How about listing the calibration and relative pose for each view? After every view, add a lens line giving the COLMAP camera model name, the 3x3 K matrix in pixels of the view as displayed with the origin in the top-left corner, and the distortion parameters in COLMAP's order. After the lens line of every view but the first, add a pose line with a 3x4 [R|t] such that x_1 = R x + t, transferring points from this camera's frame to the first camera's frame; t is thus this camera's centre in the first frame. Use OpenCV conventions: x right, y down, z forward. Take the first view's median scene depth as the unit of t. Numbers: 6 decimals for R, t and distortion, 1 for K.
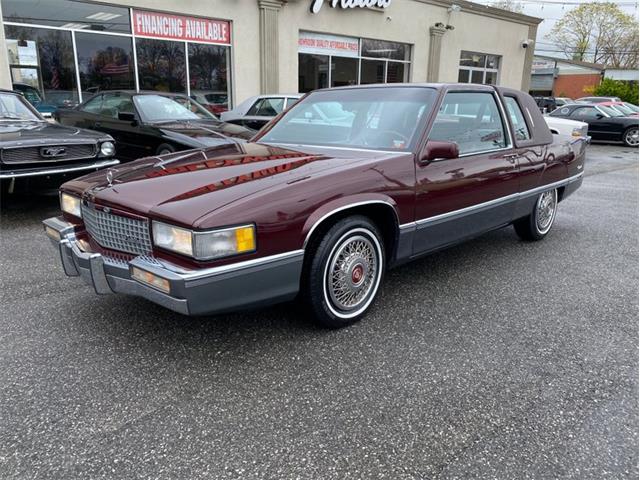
lens RADIAL K [[497.2, 0, 316.5], [0, 497.2, 237.2], [0, 0, 1]] dist [0.024134, -0.010471]
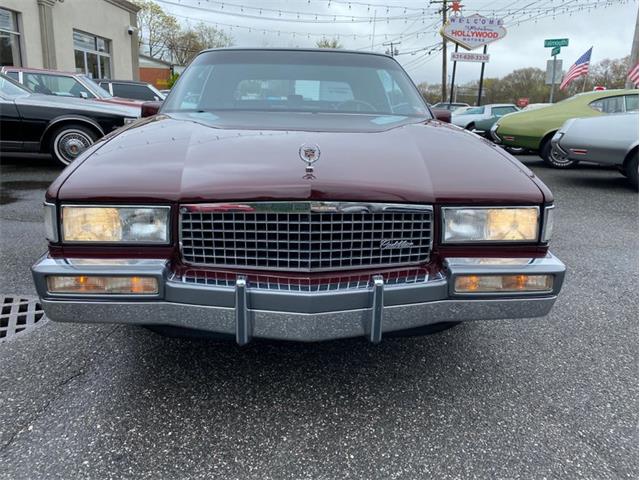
lens RADIAL K [[497.2, 0, 328.9], [0, 497.2, 237.7], [0, 0, 1]] dist [0.024134, -0.010471]
pose [[0.660780, -0.176753, 0.729471, -0.451685], [0.166355, 0.982194, 0.087298, -0.037954], [-0.731913, 0.063667, 0.678418, 0.315241]]
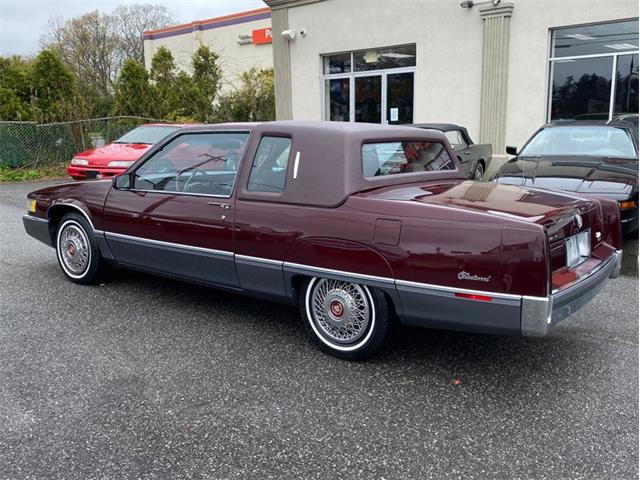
lens RADIAL K [[601.5, 0, 320.0], [0, 601.5, 242.5], [0, 0, 1]] dist [0.021707, 0.000000]
pose [[0.115124, 0.173725, -0.978042, 1.161533], [-0.248961, 0.958210, 0.140897, -0.235182], [0.961647, 0.227274, 0.153563, 0.830952]]
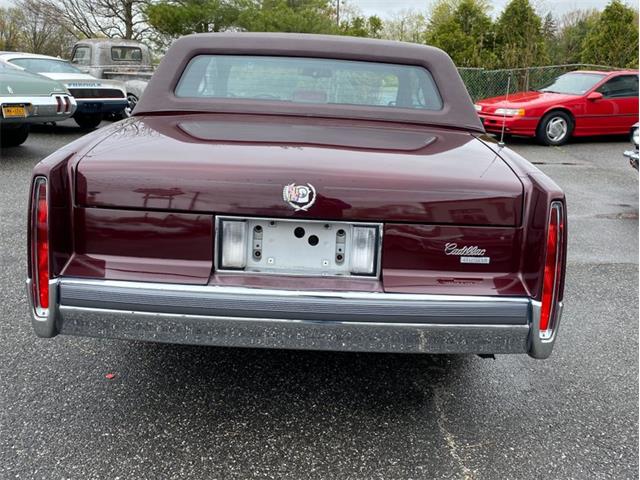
lens RADIAL K [[601.5, 0, 322.5], [0, 601.5, 234.3], [0, 0, 1]] dist [0.021707, 0.000000]
pose [[-0.711861, 0.143436, -0.687517, 0.741448], [-0.218429, 0.885158, 0.410833, -0.375778], [0.667490, 0.442630, -0.598779, 1.487672]]
